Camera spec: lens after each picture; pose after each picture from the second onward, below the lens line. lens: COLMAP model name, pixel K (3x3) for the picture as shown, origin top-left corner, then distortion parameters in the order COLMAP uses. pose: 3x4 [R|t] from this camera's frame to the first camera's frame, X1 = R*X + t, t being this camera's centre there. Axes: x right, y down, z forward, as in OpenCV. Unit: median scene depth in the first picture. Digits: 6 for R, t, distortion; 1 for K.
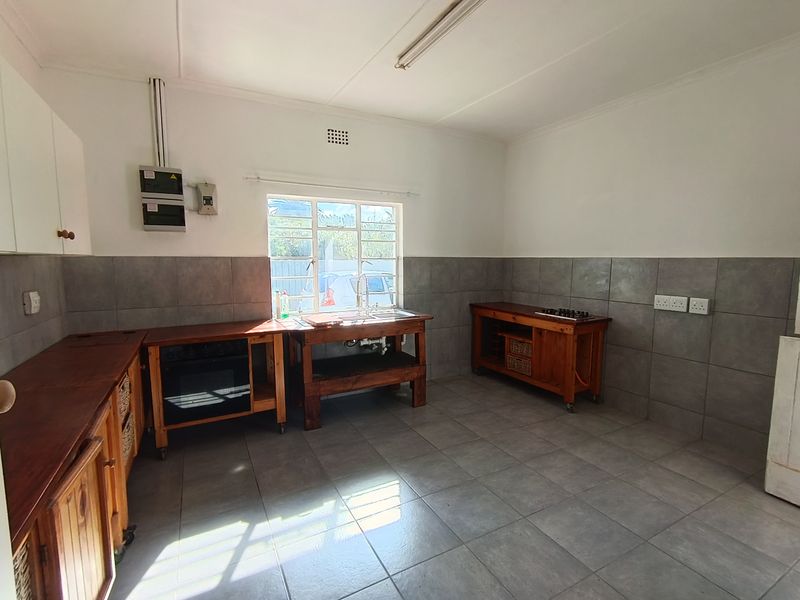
lens RADIAL K [[377.5, 0, 401.7], [0, 377.5, 298.3], [0, 0, 1]] dist [0.002654, -0.000183]
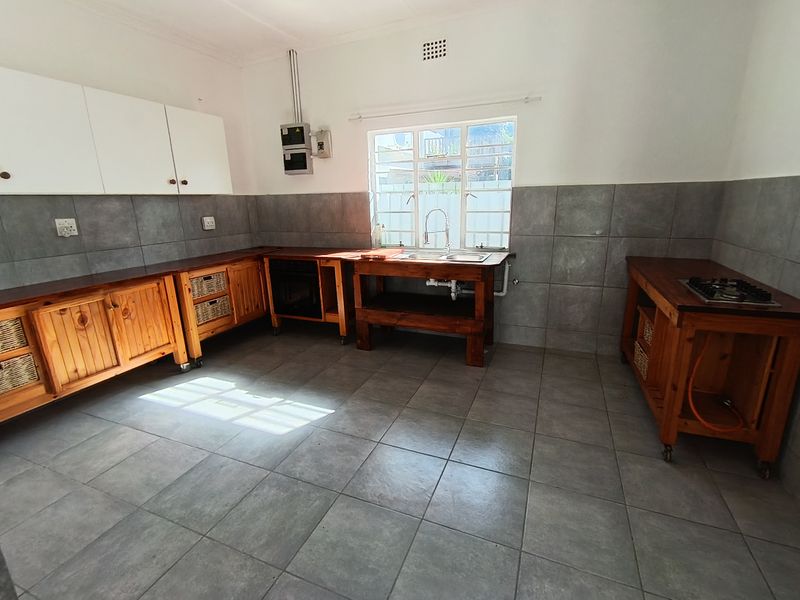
lens RADIAL K [[377.5, 0, 401.7], [0, 377.5, 298.3], [0, 0, 1]] dist [0.002654, -0.000183]
pose [[0.628640, 0.185749, -0.755188, 0.655000], [-0.058687, 0.979619, 0.192099, -0.025280], [0.775479, -0.076441, 0.626729, 0.395439]]
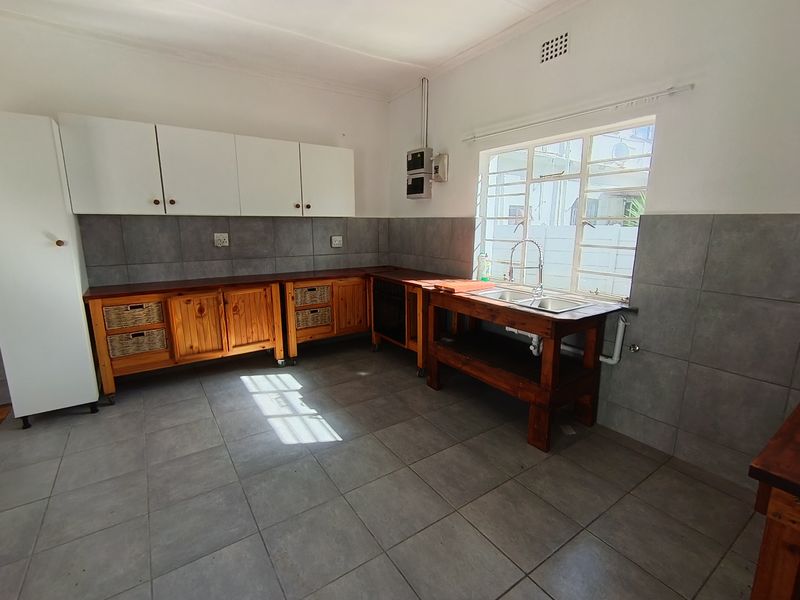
lens RADIAL K [[377.5, 0, 401.7], [0, 377.5, 298.3], [0, 0, 1]] dist [0.002654, -0.000183]
pose [[0.101899, 0.199692, -0.974546, 0.706199], [-0.106780, 0.976181, 0.188862, -0.074529], [0.989047, 0.084817, 0.120795, 0.772794]]
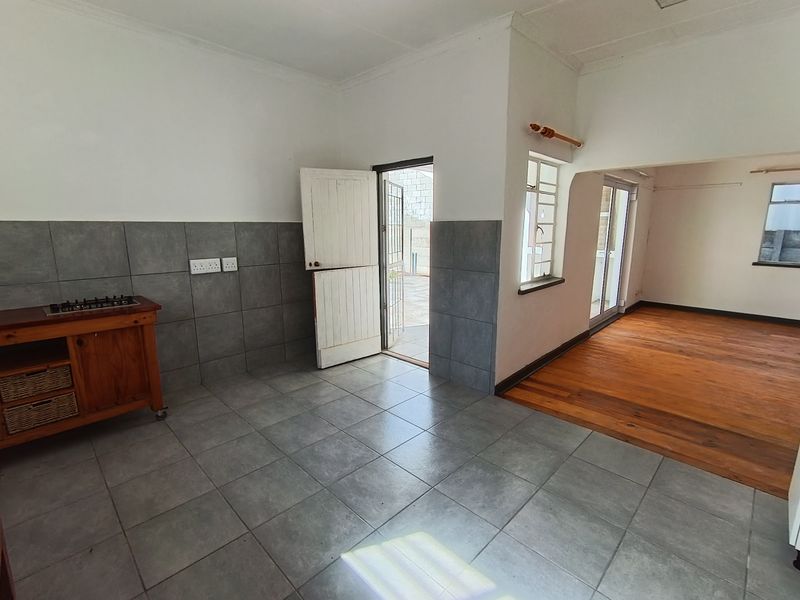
lens RADIAL K [[377.5, 0, 401.7], [0, 377.5, 298.3], [0, 0, 1]] dist [0.002654, -0.000183]
pose [[-0.283439, -0.189301, 0.940121, -0.440110], [0.099136, 0.969288, 0.225063, -0.082109], [-0.953852, 0.156991, -0.255968, 0.767843]]
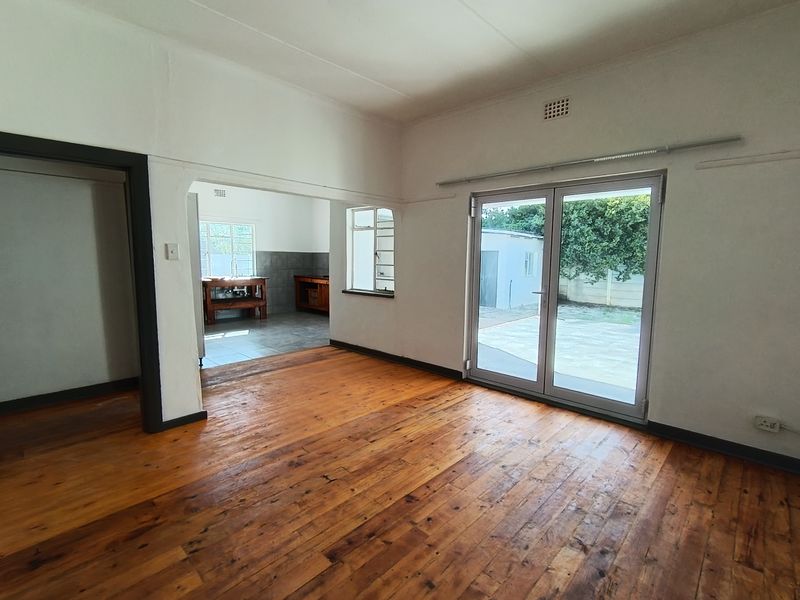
lens RADIAL K [[377.5, 0, 401.7], [0, 377.5, 298.3], [0, 0, 1]] dist [0.002654, -0.000183]
pose [[0.952913, -0.019517, 0.302614, 0.174808], [0.018206, 0.999809, 0.007153, 0.191790], [-0.302696, -0.001306, 0.953086, -1.551920]]
